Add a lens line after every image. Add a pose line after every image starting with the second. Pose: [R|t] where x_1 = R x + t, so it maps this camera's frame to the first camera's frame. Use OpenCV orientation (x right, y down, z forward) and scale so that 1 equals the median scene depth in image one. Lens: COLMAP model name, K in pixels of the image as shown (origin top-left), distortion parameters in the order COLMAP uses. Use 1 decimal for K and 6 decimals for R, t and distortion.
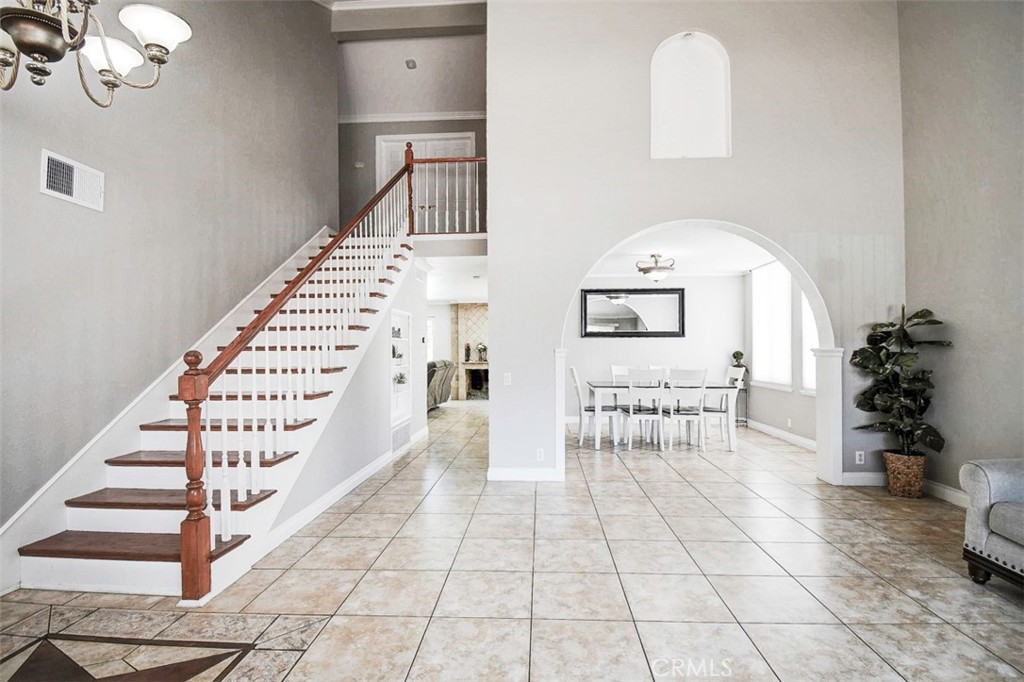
lens RADIAL K [[471.5, 0, 529.7], [0, 471.5, 342.1], [0, 0, 1]] dist [0.025875, -0.028097]
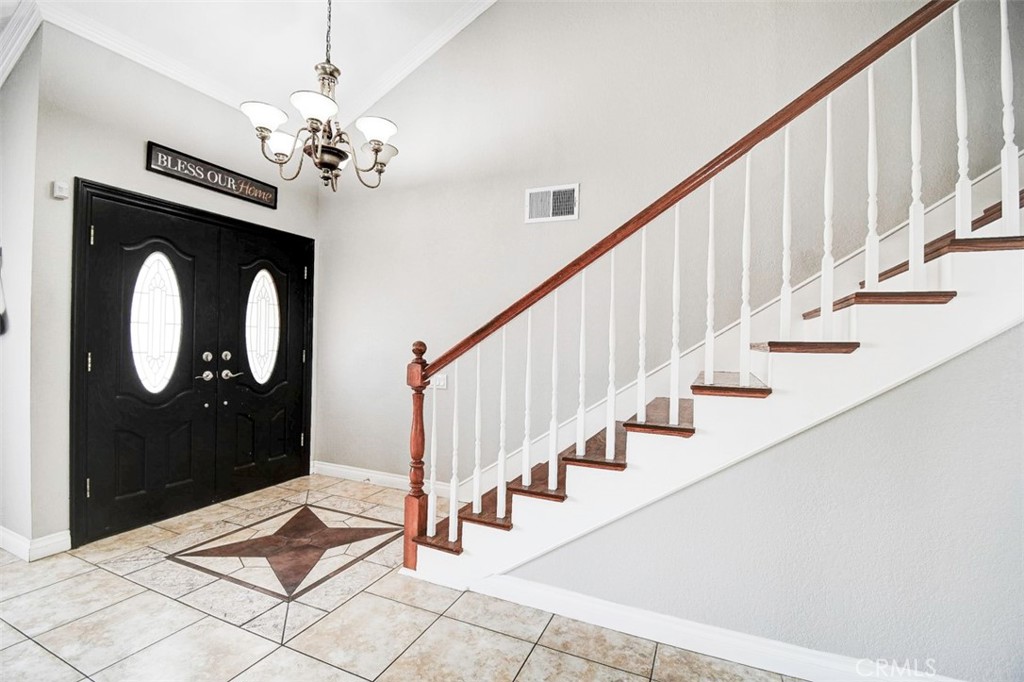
lens RADIAL K [[466.2, 0, 502.4], [0, 466.2, 343.2], [0, 0, 1]] dist [0.021383, -0.025469]
pose [[-0.399113, 0.004814, -0.916889, 0.108482], [-0.006535, 0.999946, 0.008095, 0.009756], [0.916878, 0.009223, -0.399060, 0.904496]]
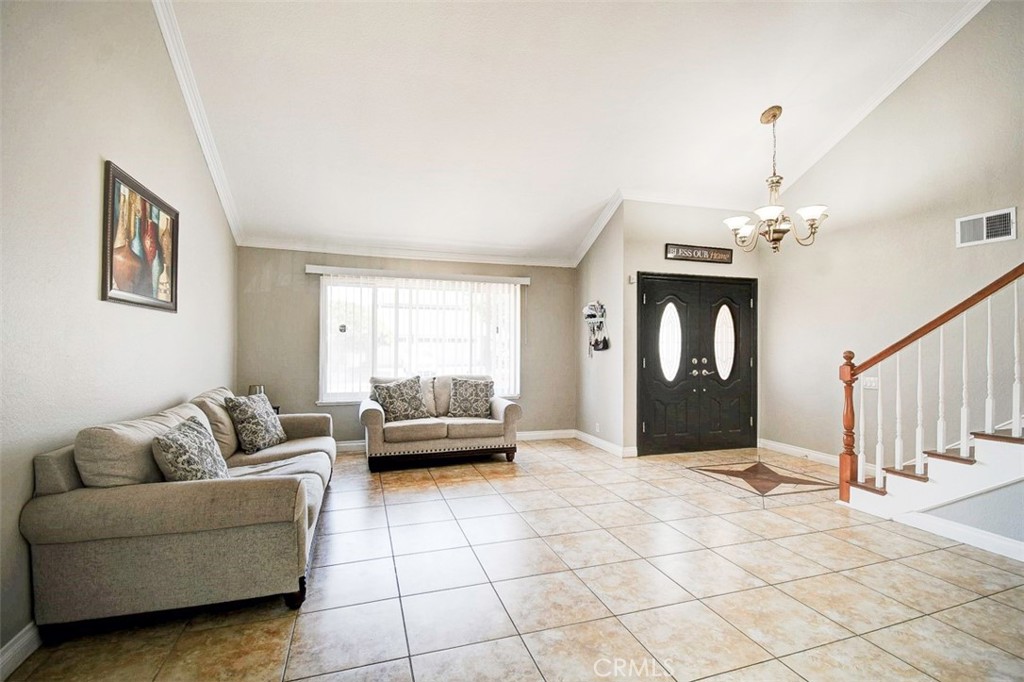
lens RADIAL K [[466.2, 0, 502.4], [0, 466.2, 343.2], [0, 0, 1]] dist [0.021383, -0.025469]
pose [[-0.945062, 0.002372, -0.326883, 0.525816], [0.007685, 0.999859, -0.014963, 0.006872], [0.326801, -0.016652, -0.944946, 1.201694]]
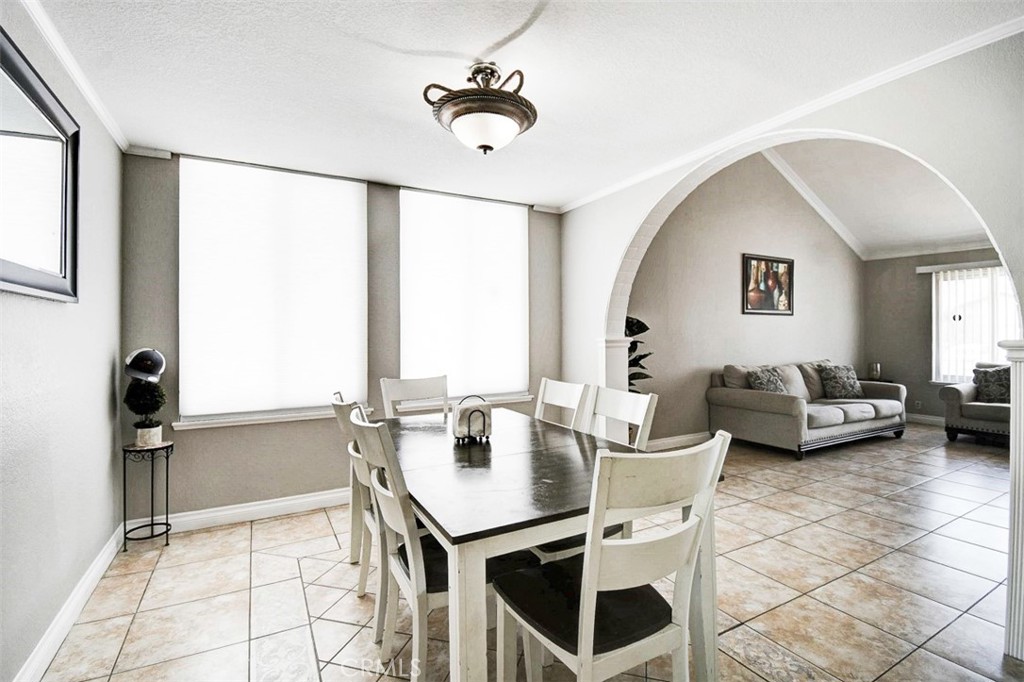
lens RADIAL K [[474.2, 0, 507.0], [0, 474.2, 329.3], [0, 0, 1]] dist [0.009005, -0.019903]
pose [[-0.495916, 0.010979, 0.868301, -0.077201], [-0.006509, 0.999845, -0.016360, 0.011920], [-0.868346, -0.013764, -0.495768, 1.793468]]
